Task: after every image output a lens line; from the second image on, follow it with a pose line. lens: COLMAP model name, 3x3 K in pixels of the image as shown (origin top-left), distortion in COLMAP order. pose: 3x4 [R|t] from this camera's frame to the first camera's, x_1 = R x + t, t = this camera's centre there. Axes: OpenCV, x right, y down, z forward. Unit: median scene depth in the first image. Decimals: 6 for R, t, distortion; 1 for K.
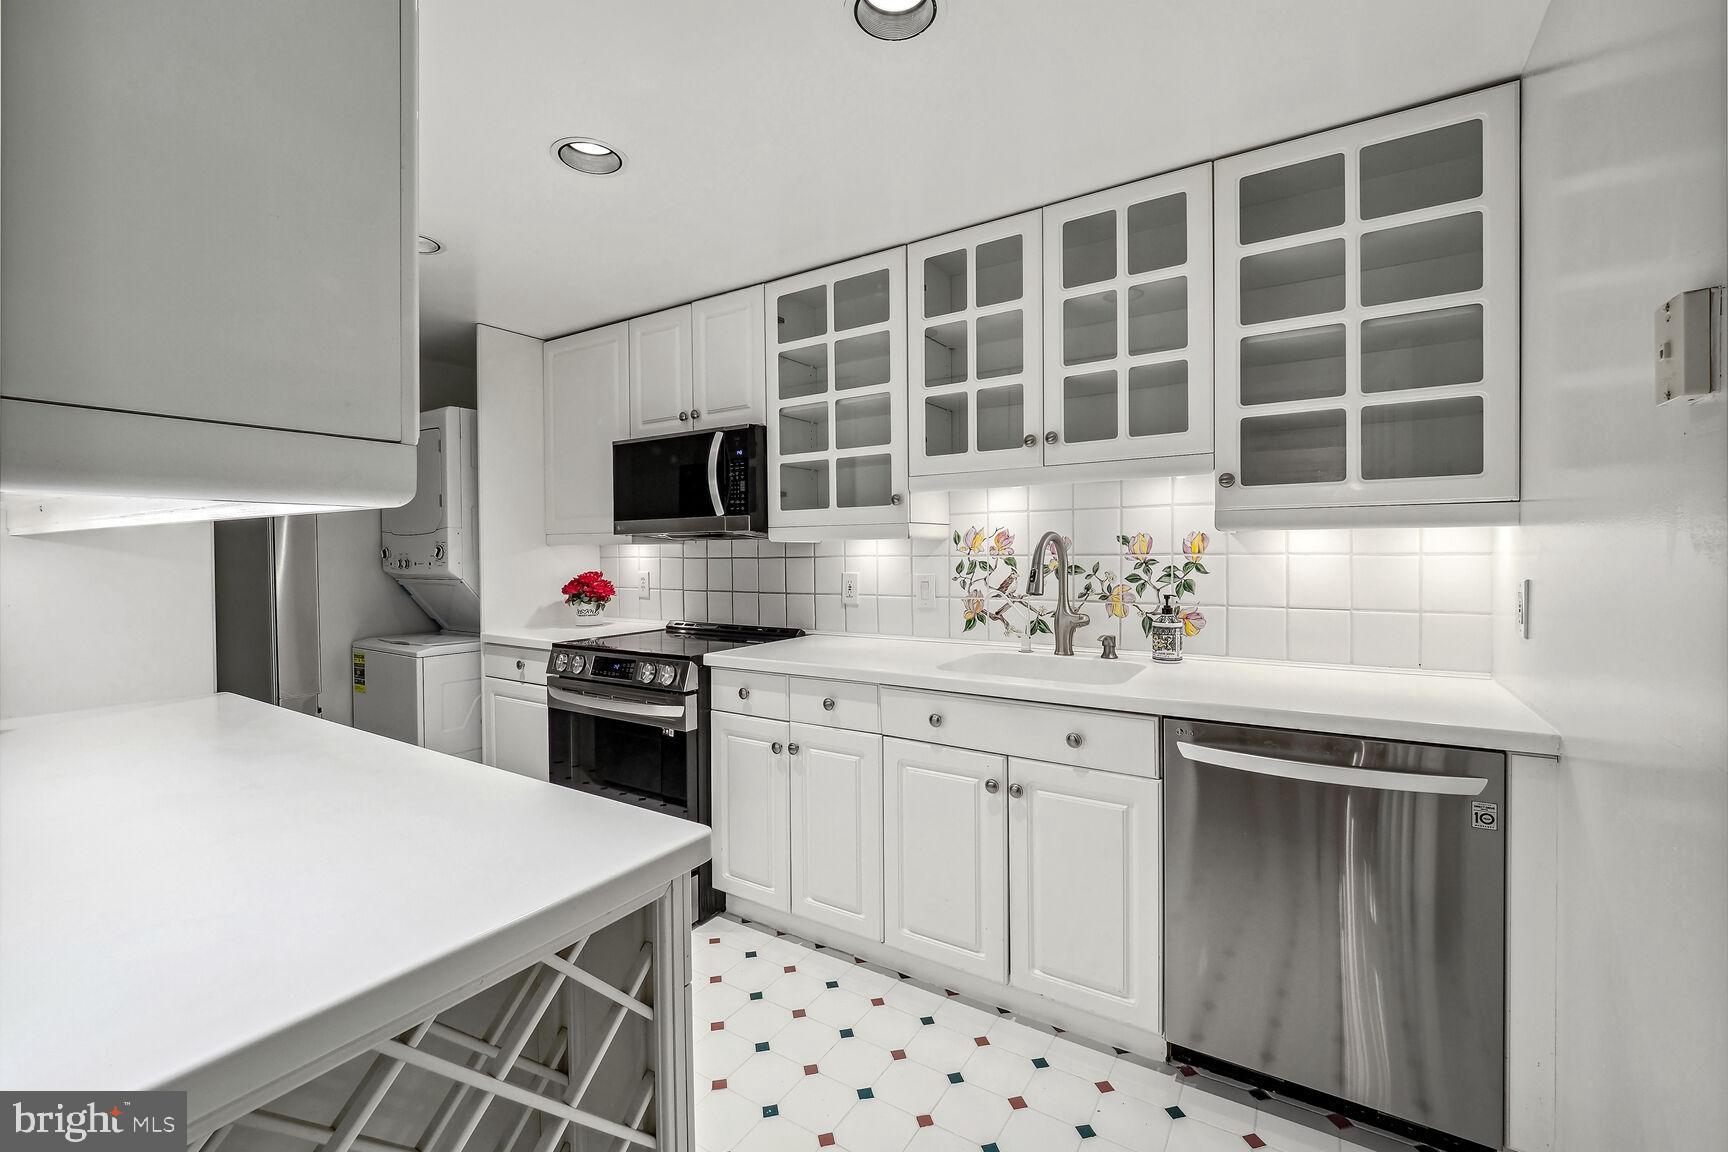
lens RADIAL K [[742.9, 0, 869.5], [0, 742.9, 571.8], [0, 0, 1]] dist [-0.001895, -0.000264]
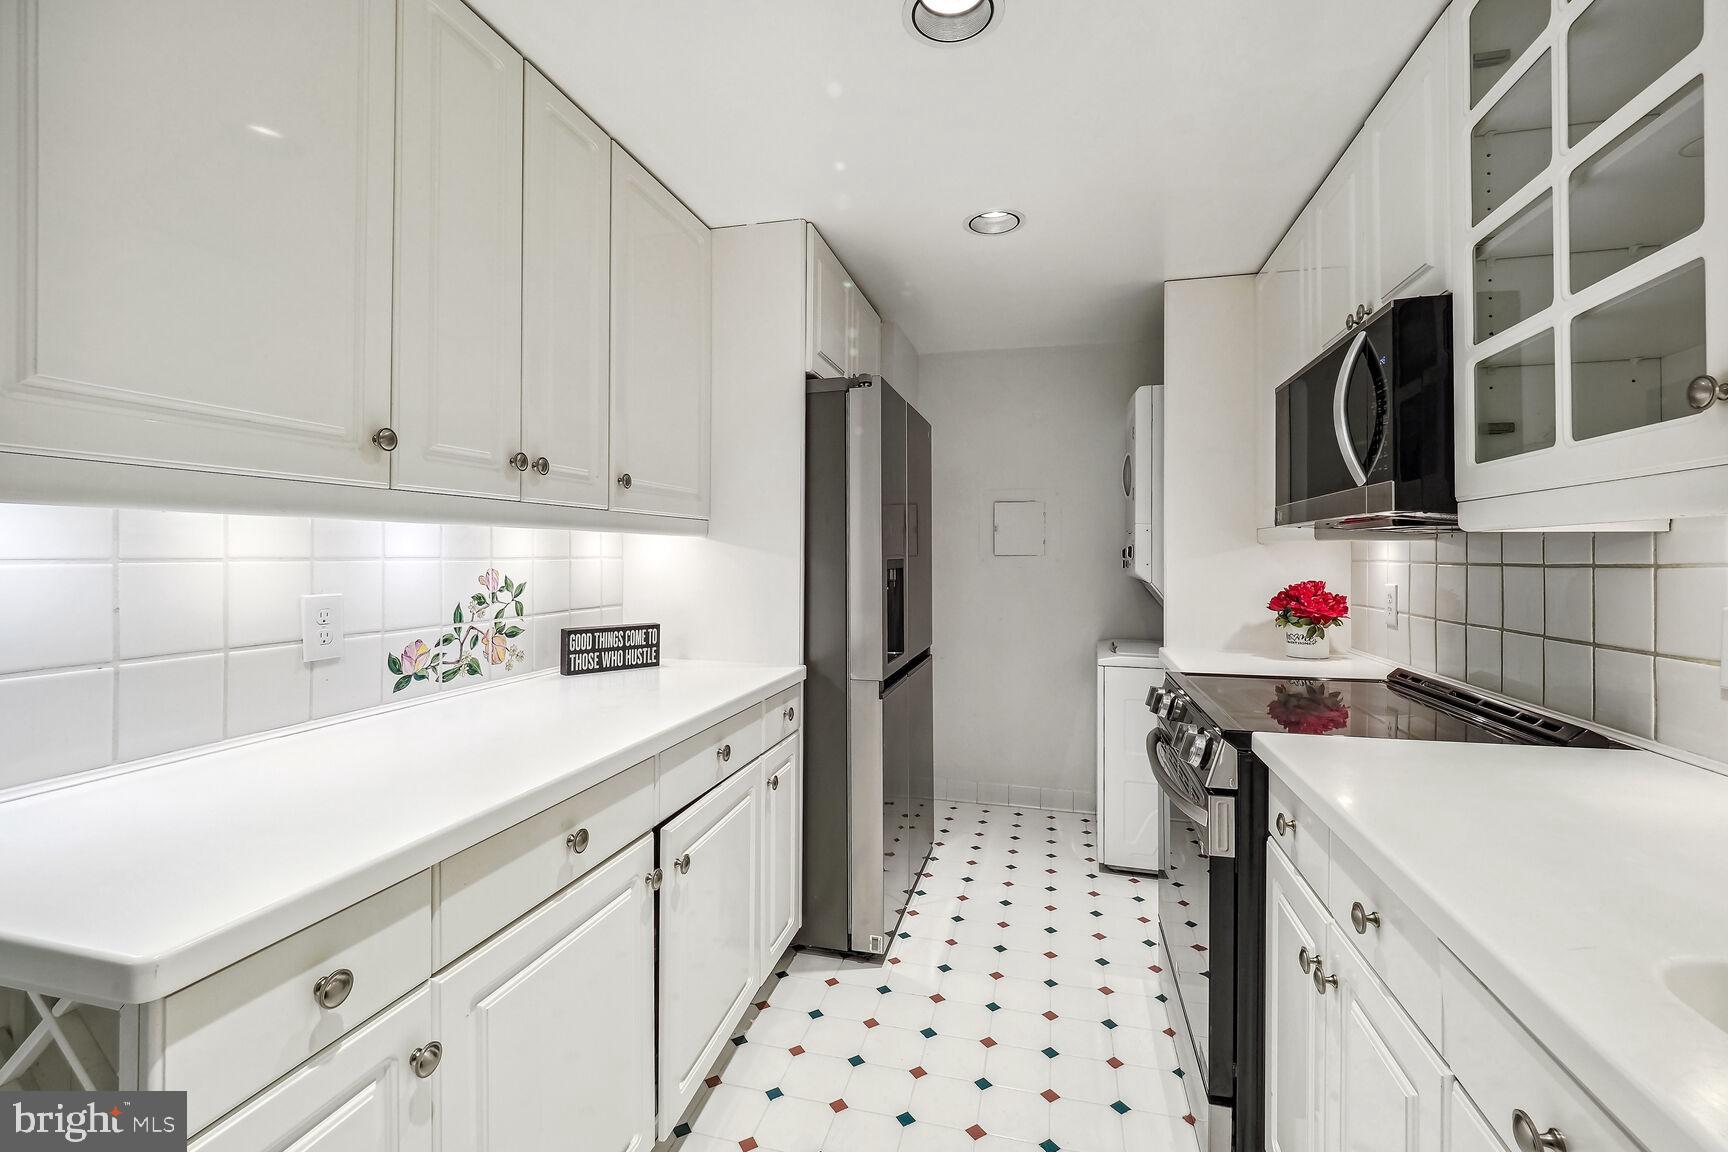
lens RADIAL K [[747.8, 0, 858.5], [0, 747.8, 555.3], [0, 0, 1]] dist [-0.000798, -0.000193]
pose [[0.283181, 0.003955, -0.959058, 0.199823], [-0.025437, 0.999671, -0.003388, -0.012352], [0.958729, 0.025355, 0.283188, 0.453732]]
